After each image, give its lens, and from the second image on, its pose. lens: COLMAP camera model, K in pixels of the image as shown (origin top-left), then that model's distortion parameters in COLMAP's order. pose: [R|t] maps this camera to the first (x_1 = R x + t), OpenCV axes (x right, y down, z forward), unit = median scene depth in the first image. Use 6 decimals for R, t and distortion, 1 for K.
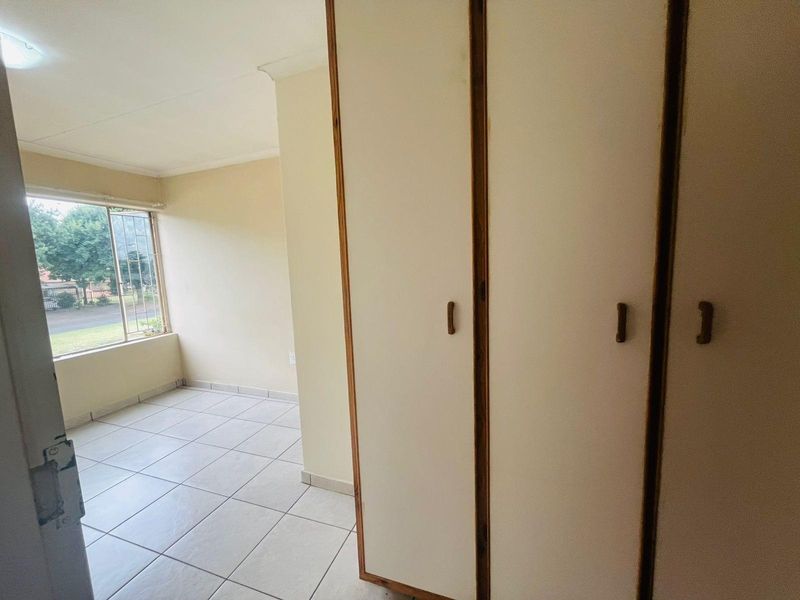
lens RADIAL K [[325.3, 0, 400.0], [0, 325.3, 300.0], [0, 0, 1]] dist [0.000020, -0.000115]
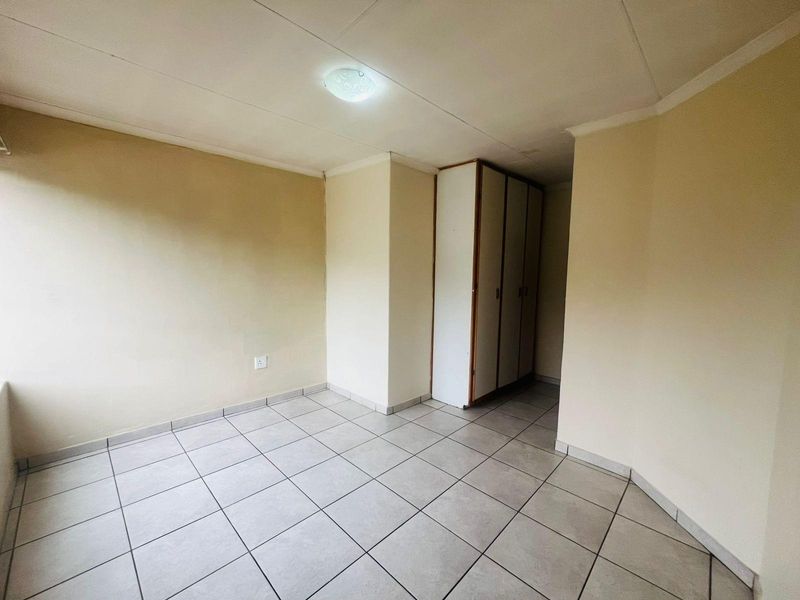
lens RADIAL K [[325.3, 0, 400.0], [0, 325.3, 300.0], [0, 0, 1]] dist [0.000020, -0.000115]
pose [[0.434775, -0.046262, 0.899350, -0.950704], [0.065173, 0.997677, 0.019813, -0.007143], [-0.898178, 0.049999, 0.436780, 0.145793]]
